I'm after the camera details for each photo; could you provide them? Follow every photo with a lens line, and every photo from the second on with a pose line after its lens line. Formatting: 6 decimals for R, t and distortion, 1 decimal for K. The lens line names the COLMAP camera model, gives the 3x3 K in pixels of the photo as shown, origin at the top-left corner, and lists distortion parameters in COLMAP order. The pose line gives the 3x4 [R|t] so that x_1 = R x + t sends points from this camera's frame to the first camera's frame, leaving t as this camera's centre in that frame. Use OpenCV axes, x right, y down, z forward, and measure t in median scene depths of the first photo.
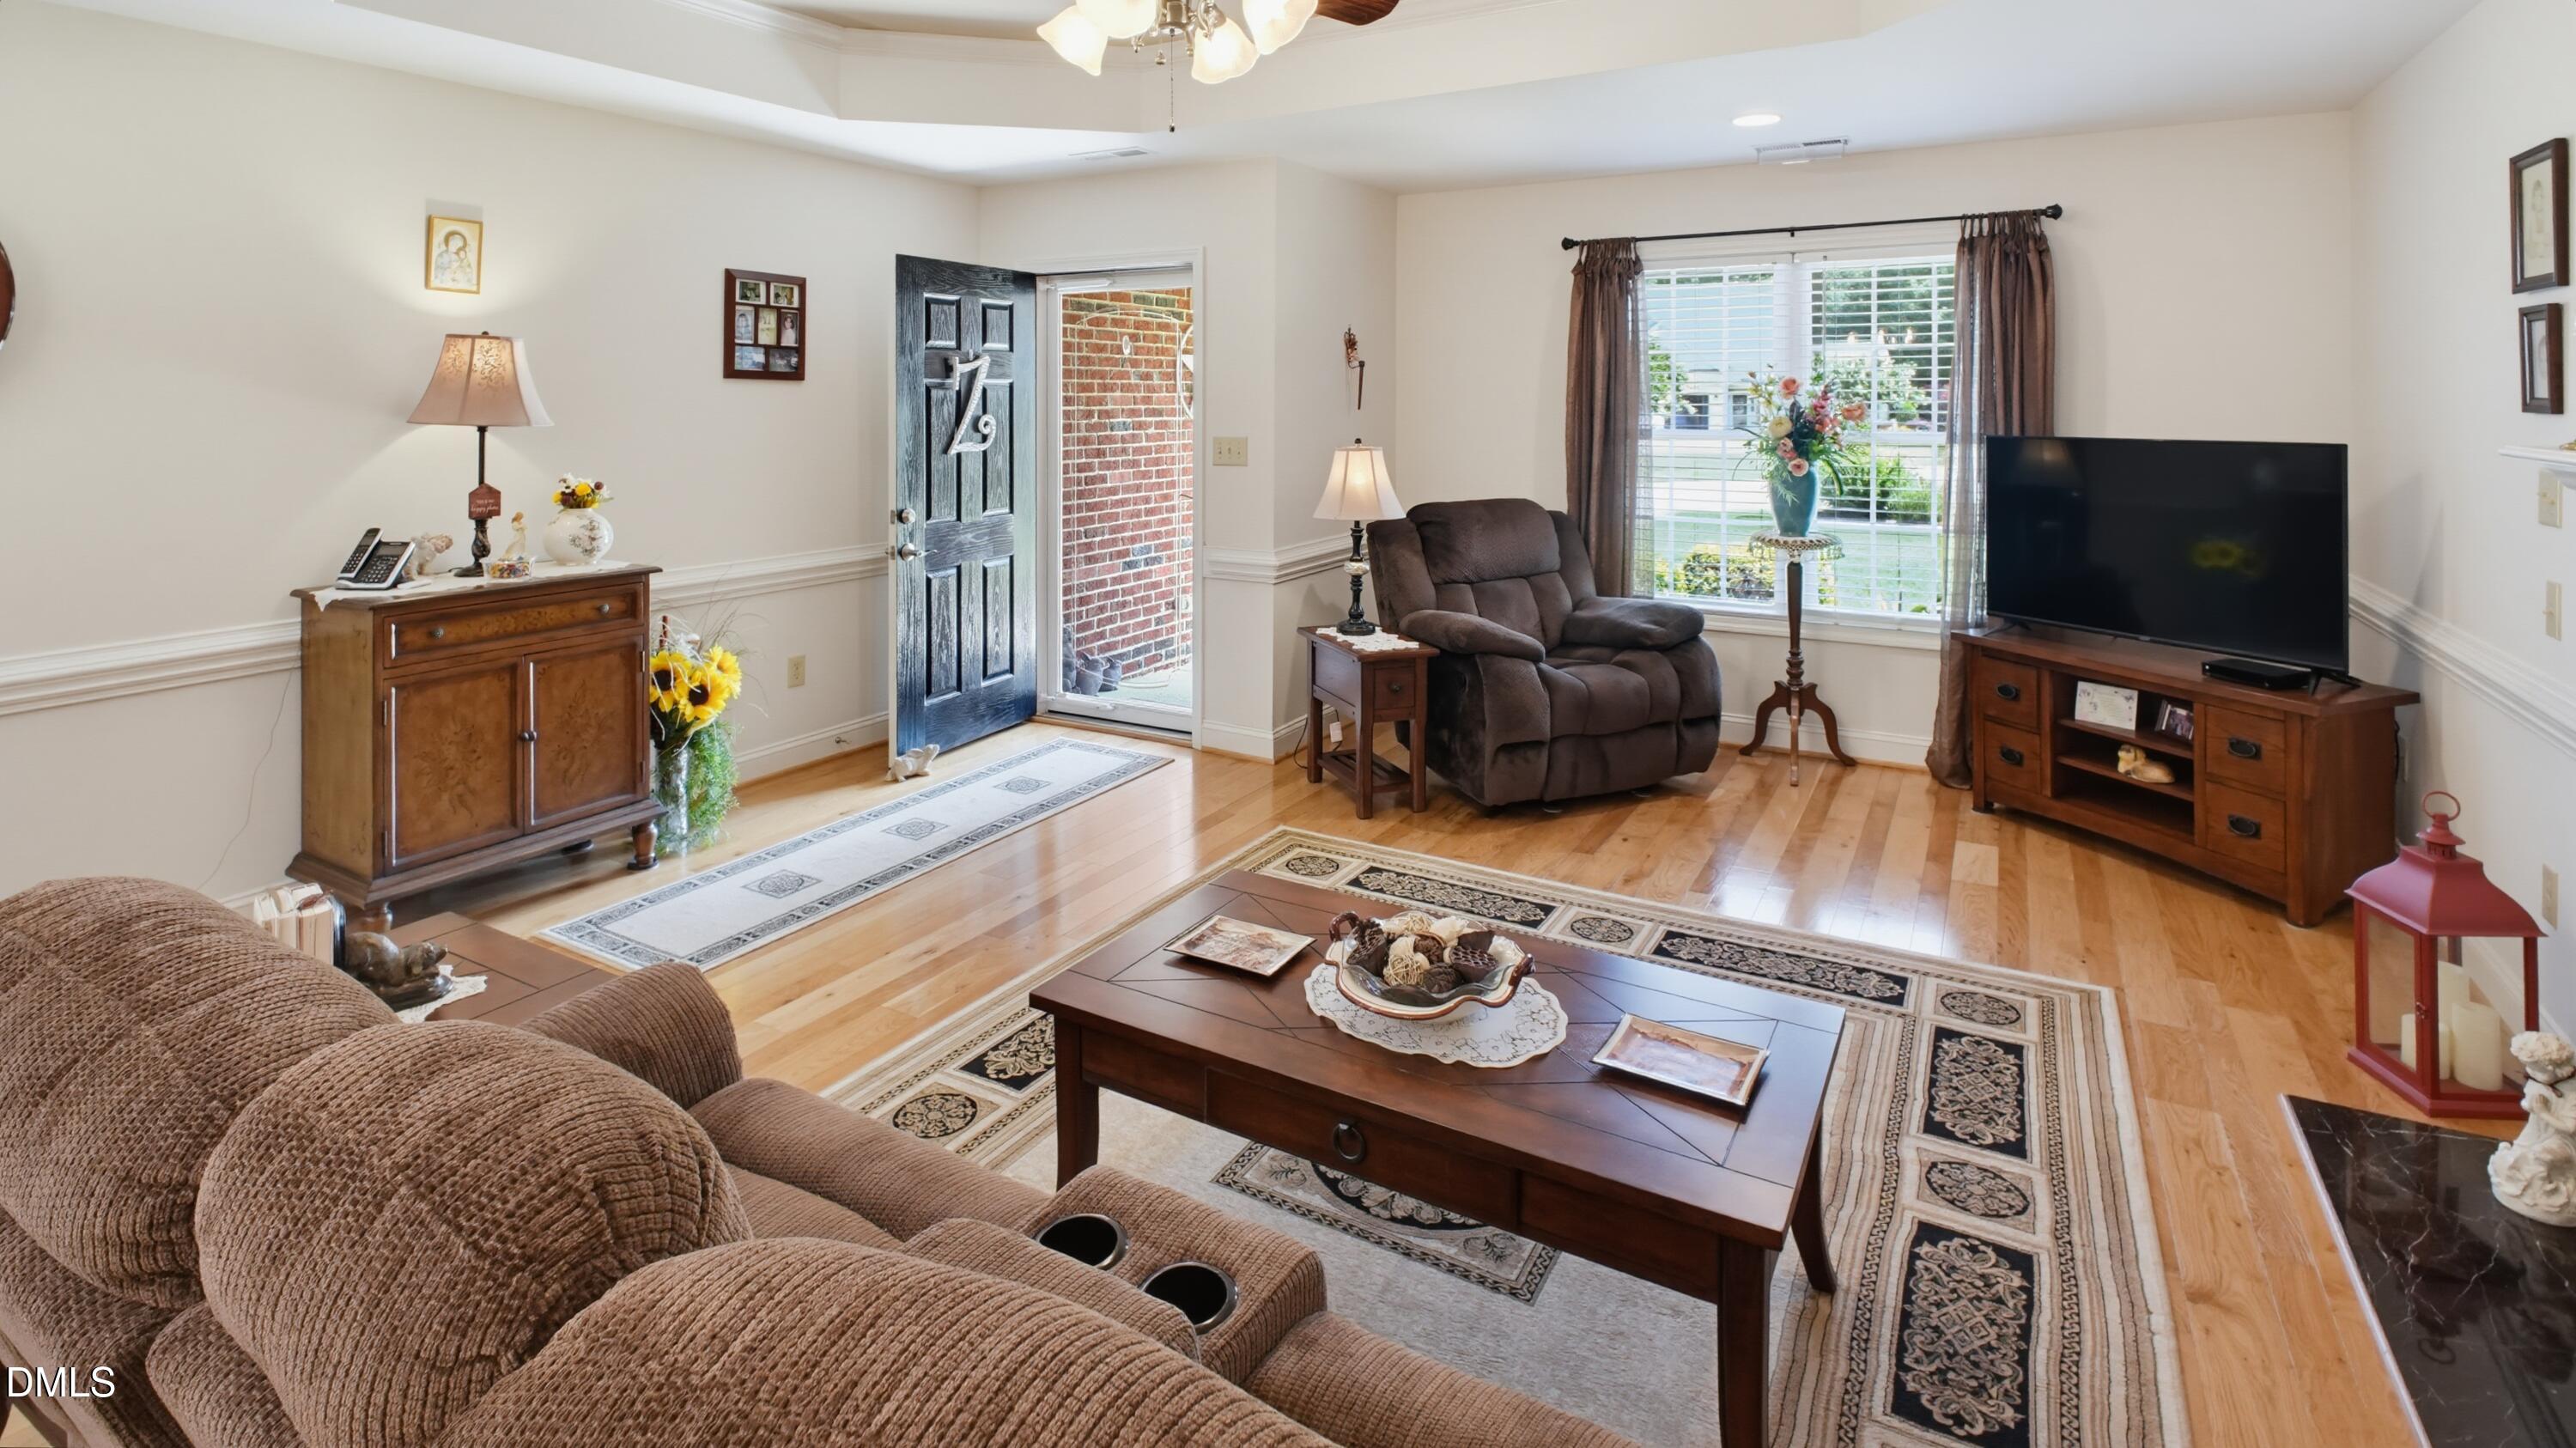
lens RADIAL K [[1184.6, 0, 1288.0], [0, 1184.6, 724.0], [0, 0, 1]] dist [-0.014943, 0.000061]
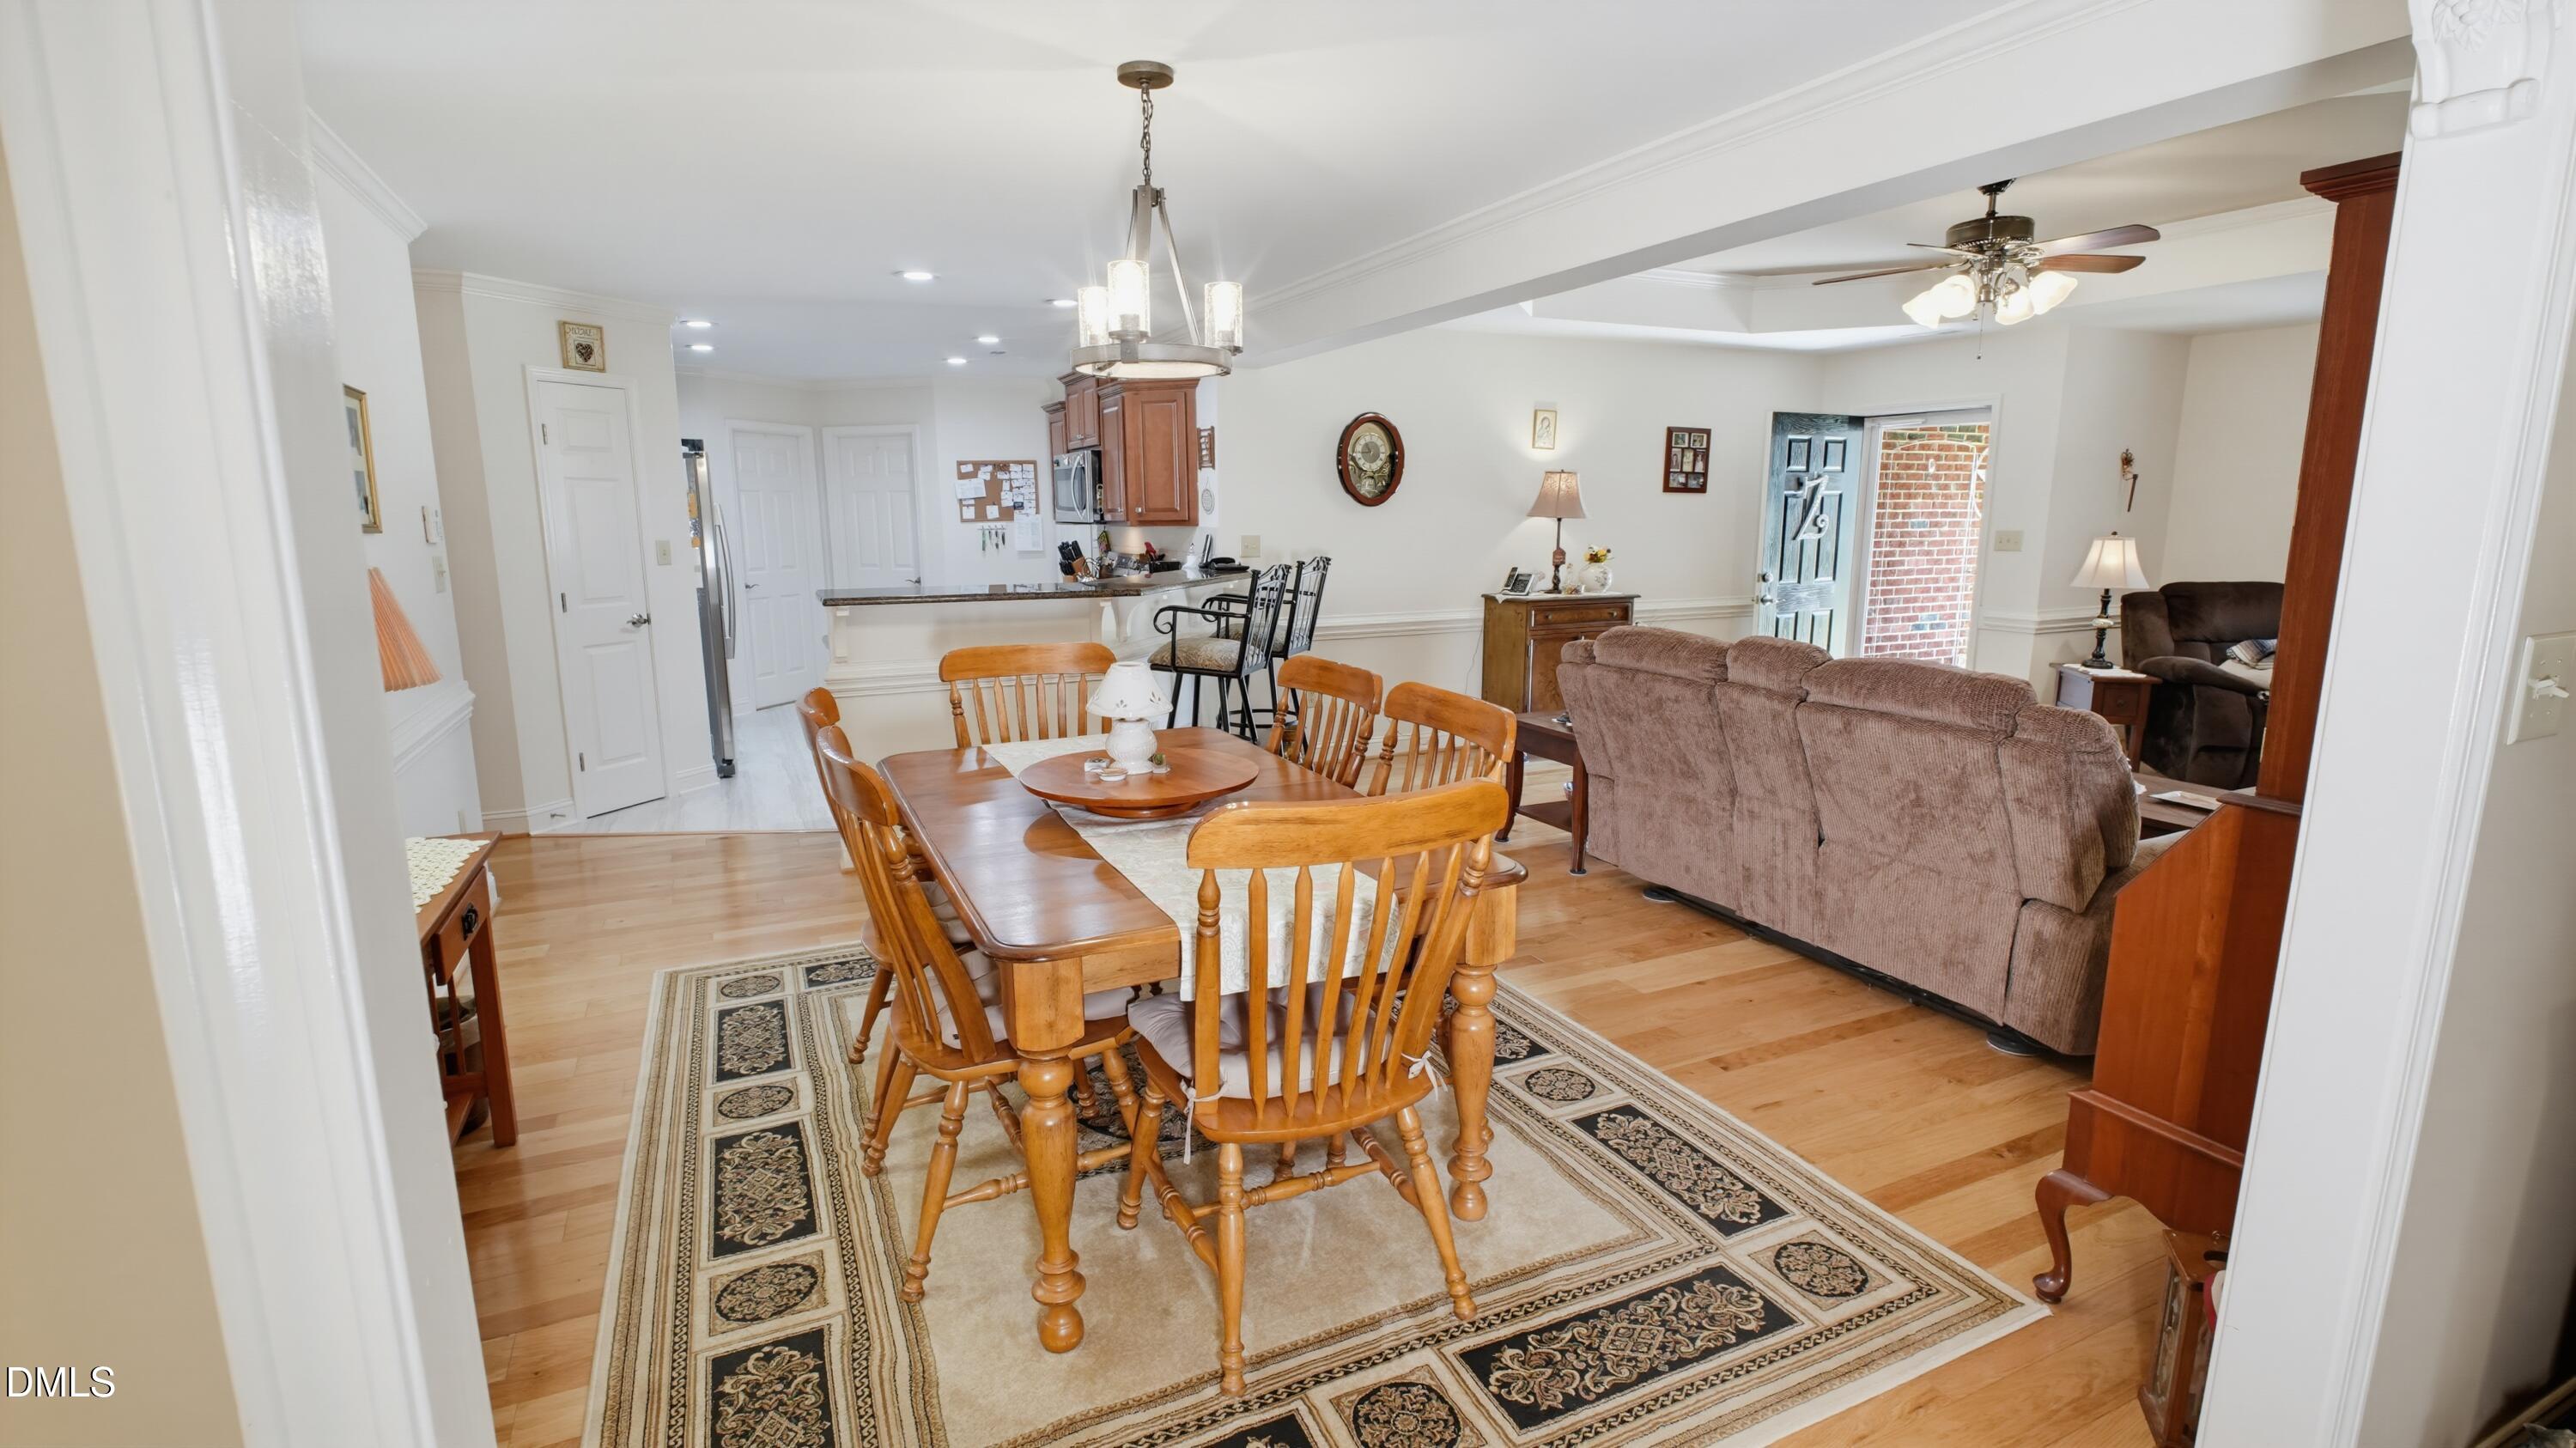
lens RADIAL K [[1206.4, 0, 1288.0], [0, 1206.4, 724.0], [0, 0, 1]] dist [-0.045400, 0.000258]
pose [[0.822572, 0.086701, -0.562013, 0.054868], [-0.138154, 0.989168, -0.049607, 0.167431], [0.551624, 0.118450, 0.825639, -0.581521]]
